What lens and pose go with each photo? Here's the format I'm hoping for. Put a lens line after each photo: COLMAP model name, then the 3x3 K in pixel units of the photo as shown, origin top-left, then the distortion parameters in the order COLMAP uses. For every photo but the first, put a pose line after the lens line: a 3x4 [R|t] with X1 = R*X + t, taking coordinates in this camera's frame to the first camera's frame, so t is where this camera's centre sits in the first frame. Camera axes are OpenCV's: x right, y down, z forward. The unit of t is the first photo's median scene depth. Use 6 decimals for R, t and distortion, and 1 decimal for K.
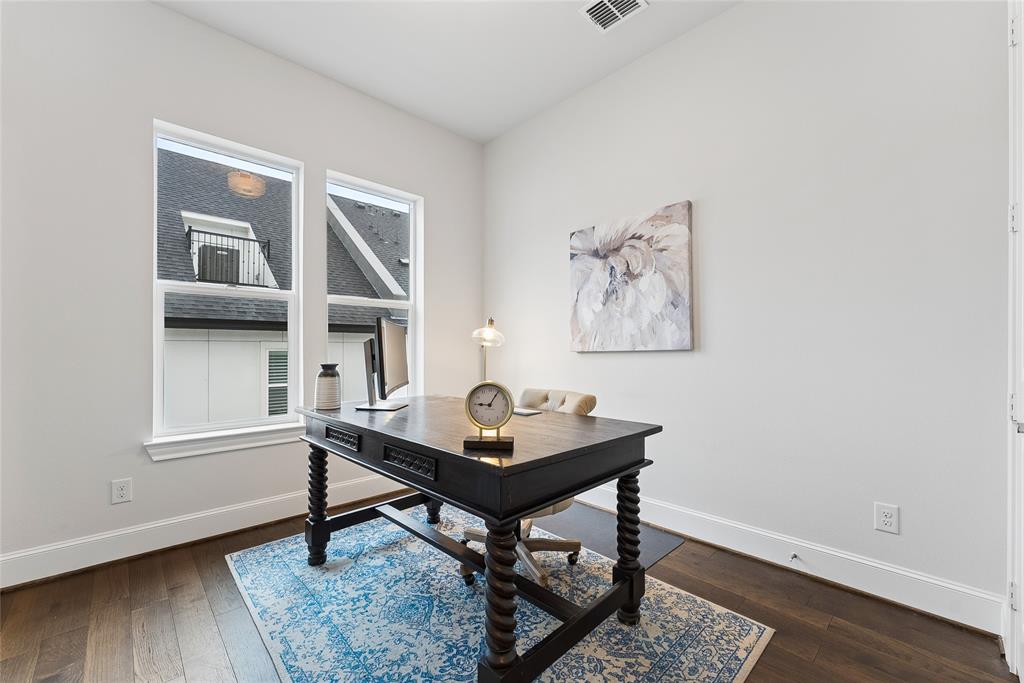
lens RADIAL K [[414.0, 0, 512.5], [0, 414.0, 337.2], [0, 0, 1]] dist [0.000978, -0.000388]
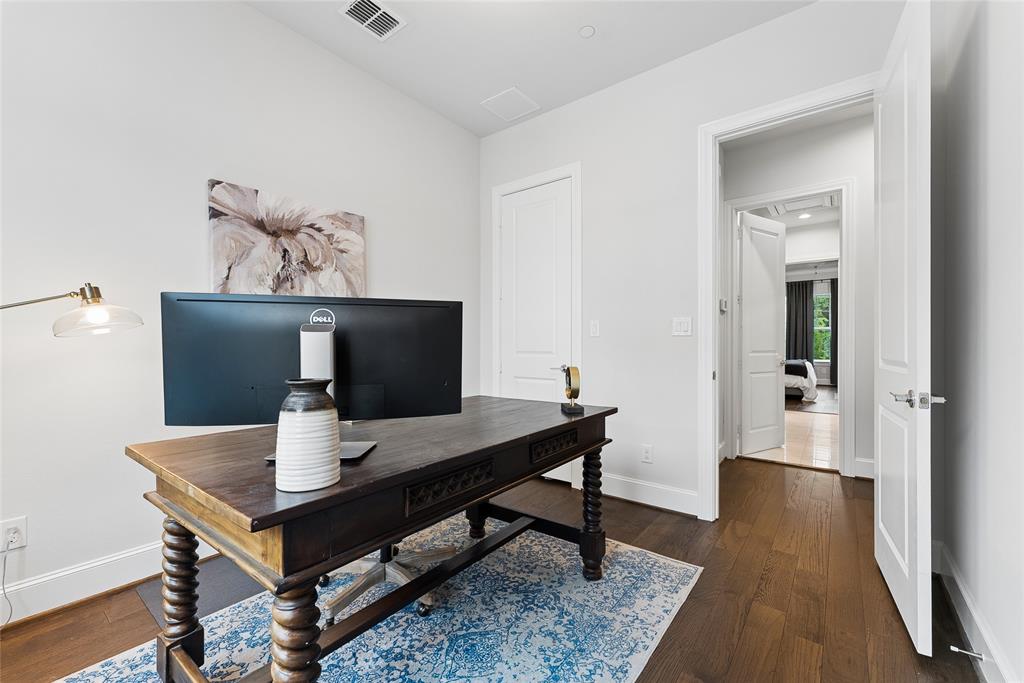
lens RADIAL K [[414.0, 0, 512.5], [0, 414.0, 337.2], [0, 0, 1]] dist [0.000978, -0.000388]
pose [[-0.135971, 0.022726, 0.990452, -0.694455], [-0.023067, 0.999393, -0.026098, 0.024978], [-0.990444, -0.026395, -0.135364, 0.661284]]
